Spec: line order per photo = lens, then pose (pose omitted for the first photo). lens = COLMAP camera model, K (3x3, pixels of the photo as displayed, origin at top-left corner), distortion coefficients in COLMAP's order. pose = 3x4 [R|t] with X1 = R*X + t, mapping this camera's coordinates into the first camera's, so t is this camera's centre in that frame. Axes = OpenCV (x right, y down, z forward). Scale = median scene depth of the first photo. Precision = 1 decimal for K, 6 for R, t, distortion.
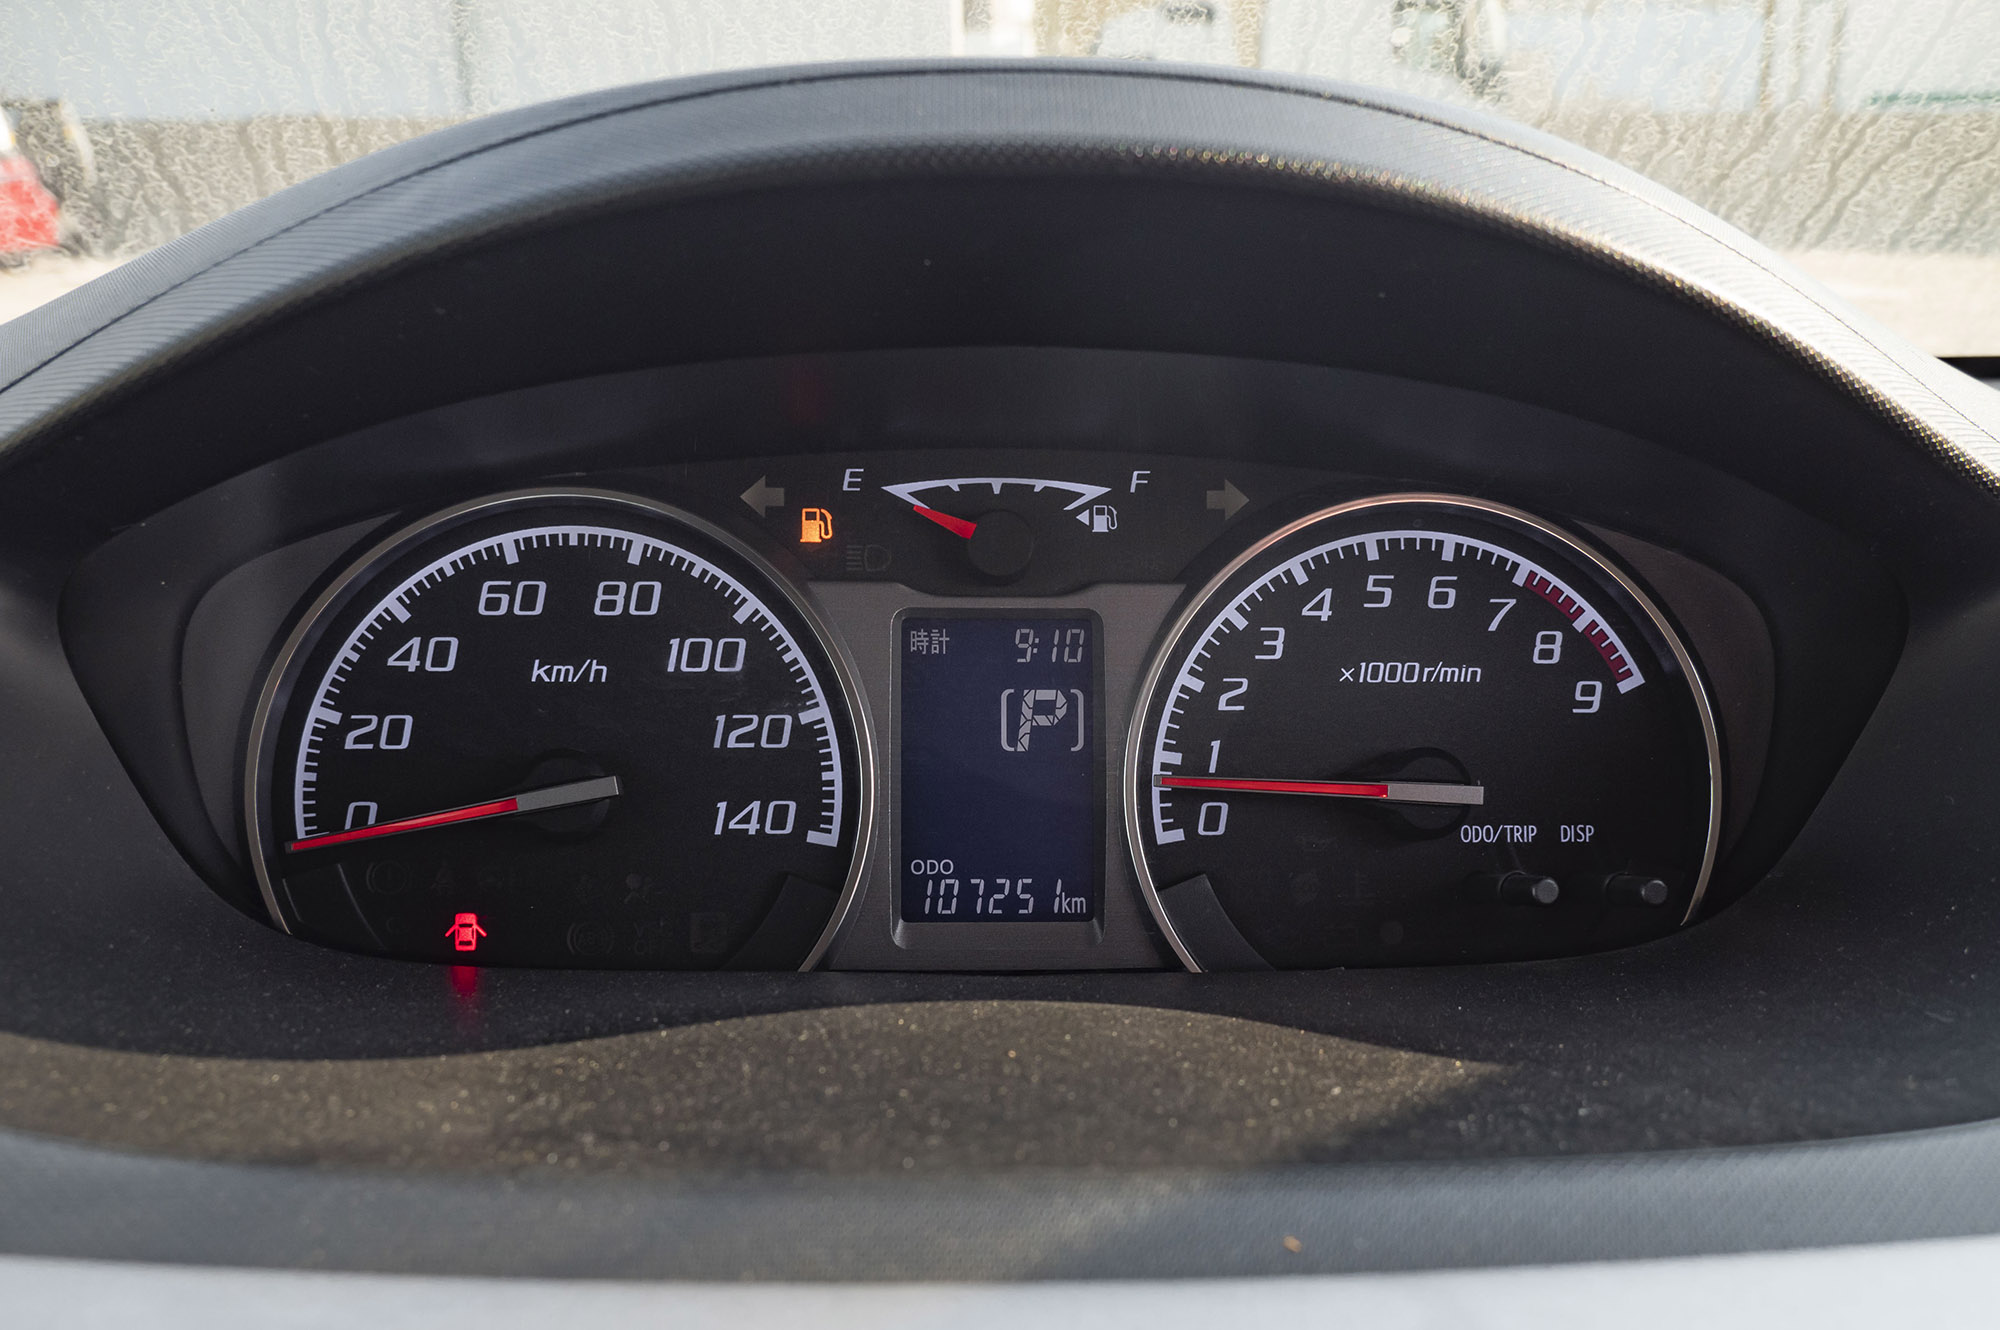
lens RADIAL K [[2066.7, 0, 997.9], [0, 2066.7, 701.7], [0, 0, 1]] dist [-0.014493, -0.002410]
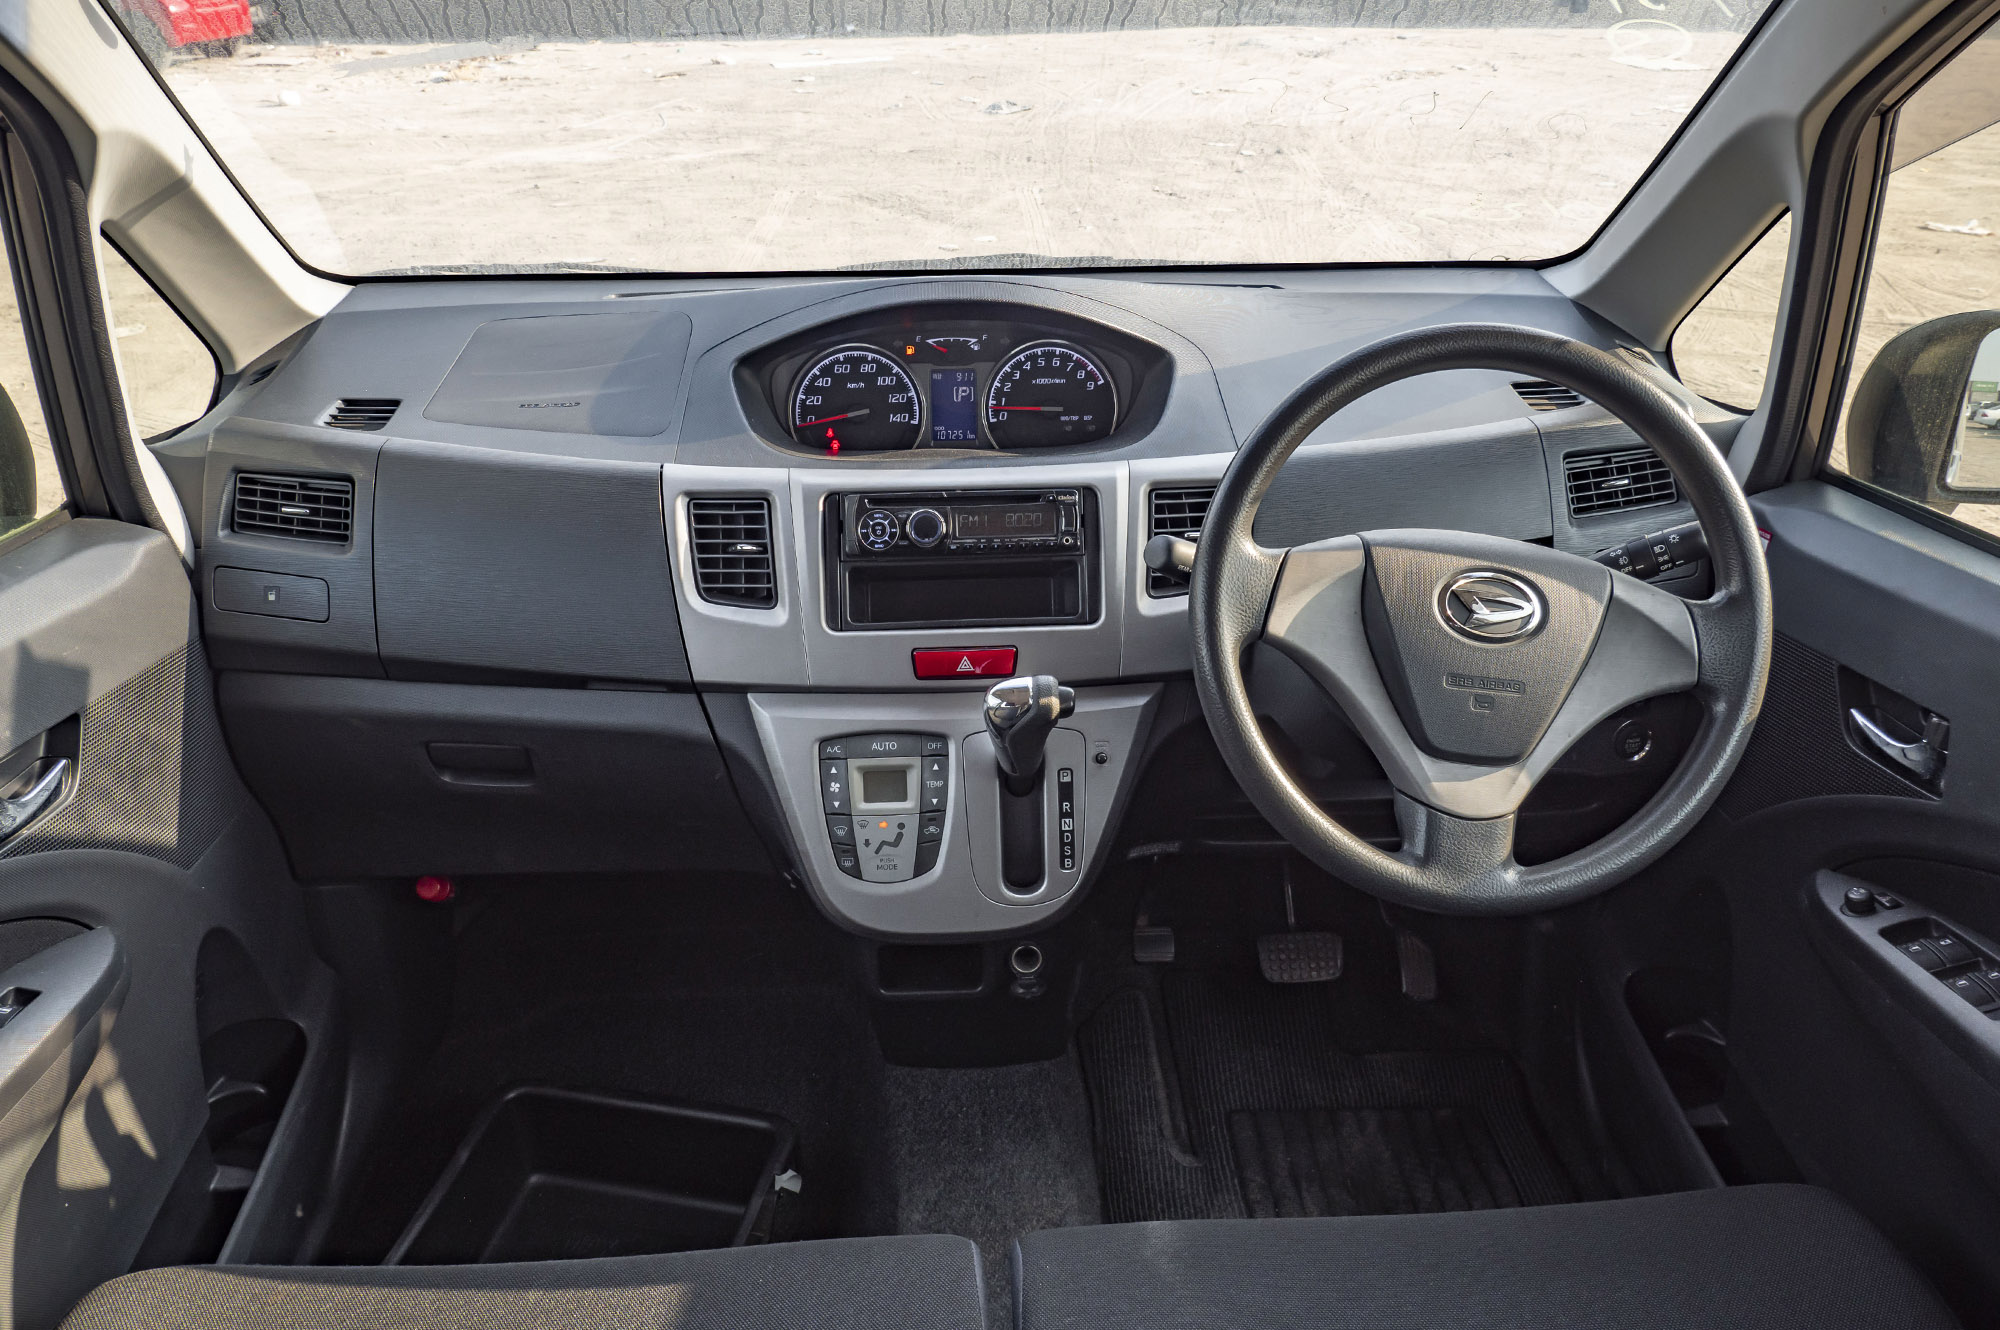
lens RADIAL K [[1467.9, 0, 1000.0], [0, 1467.9, 665.0], [0, 0, 1]] dist [-0.067103, -0.000557]
pose [[0.999563, -0.016998, -0.024198, 0.164500], [0.021347, 0.981039, 0.192631, -0.023722], [0.020465, -0.193063, 0.980973, -2.156480]]
